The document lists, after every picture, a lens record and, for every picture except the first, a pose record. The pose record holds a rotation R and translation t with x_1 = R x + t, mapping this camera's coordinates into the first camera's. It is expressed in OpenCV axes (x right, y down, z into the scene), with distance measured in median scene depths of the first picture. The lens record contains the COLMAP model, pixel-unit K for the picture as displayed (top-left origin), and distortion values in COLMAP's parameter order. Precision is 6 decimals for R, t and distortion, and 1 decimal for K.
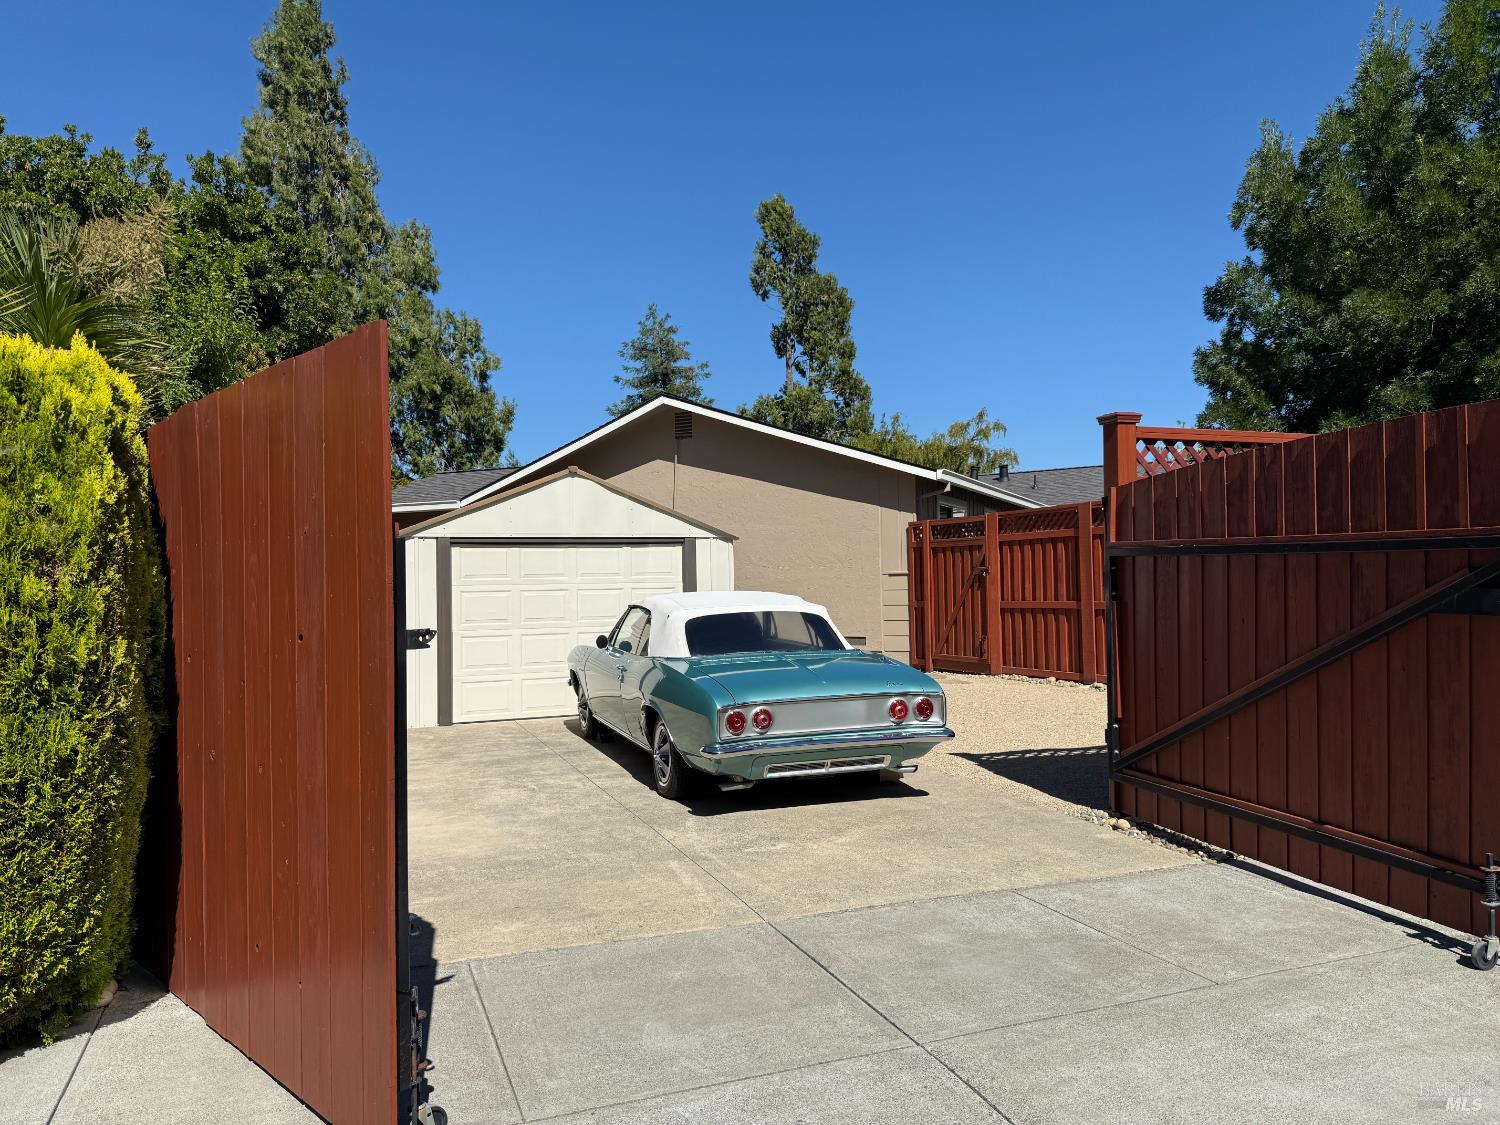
lens RADIAL K [[1066.1, 0, 739.5], [0, 1066.1, 570.9], [0, 0, 1]] dist [0.024765, -0.021218]
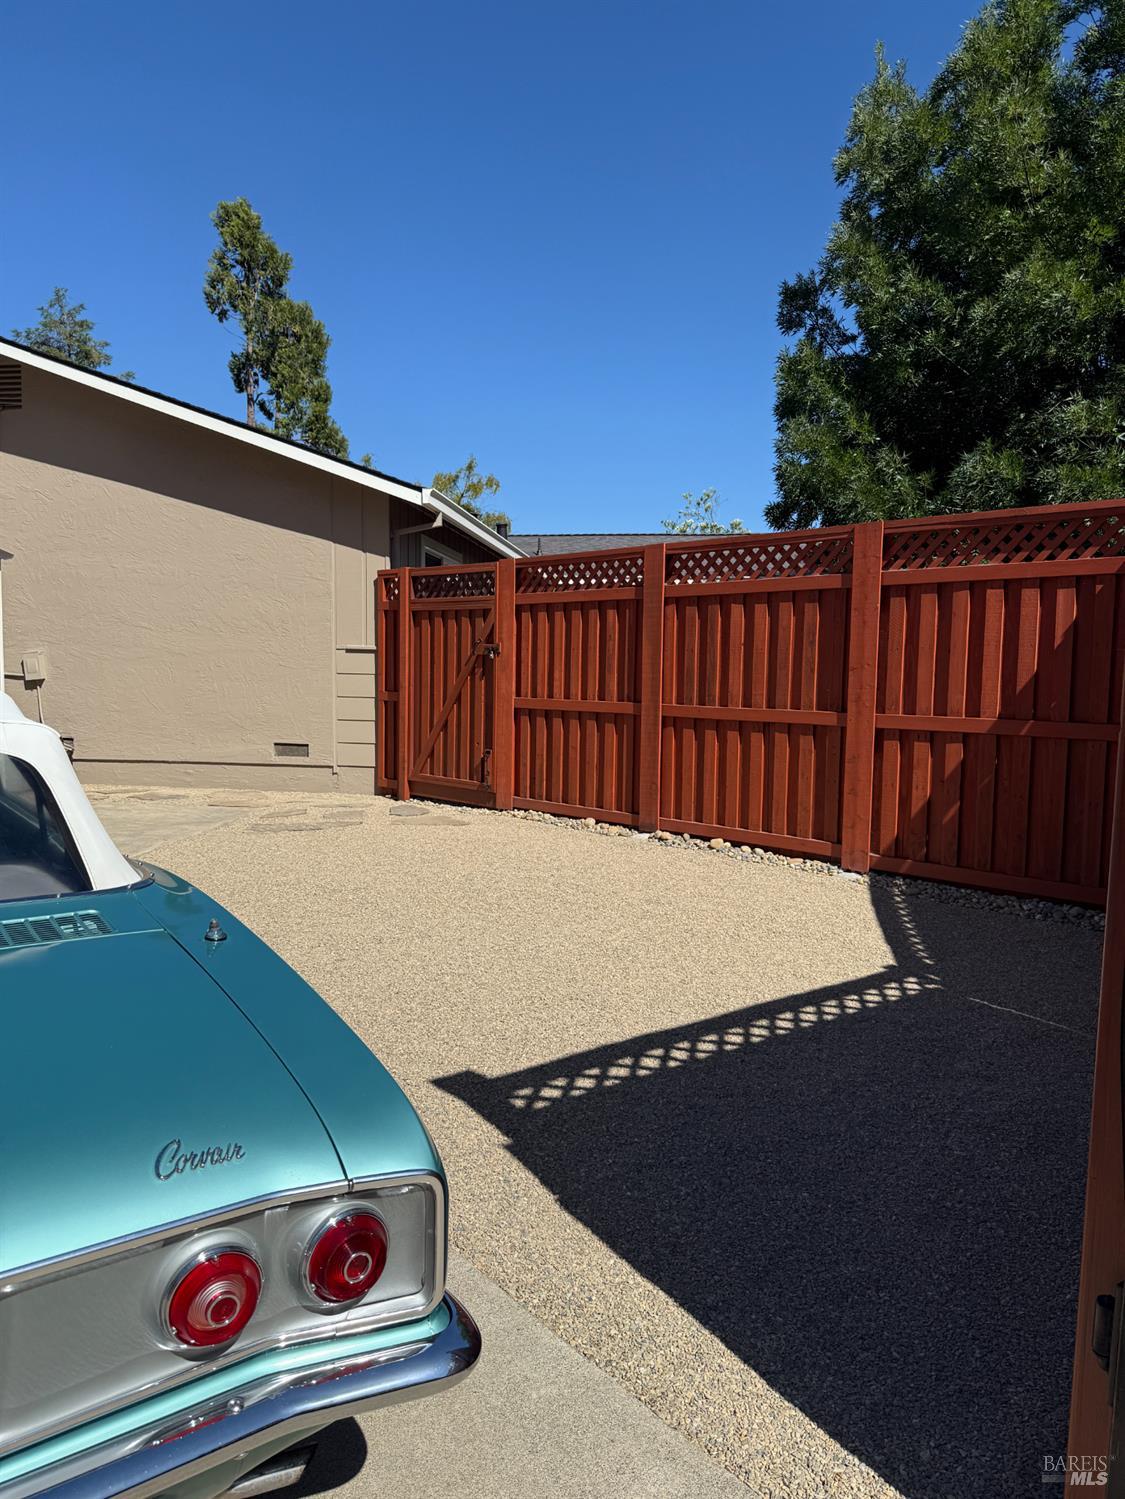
lens RADIAL K [[1065.4, 0, 558.9], [0, 1065.4, 752.7], [0, 0, 1]] dist [0.024765, -0.021218]
pose [[0.949921, 0.009165, 0.312355, 0.060508], [-0.038977, 0.995239, 0.089334, 0.002410], [-0.310049, -0.097034, 0.945756, 0.335265]]
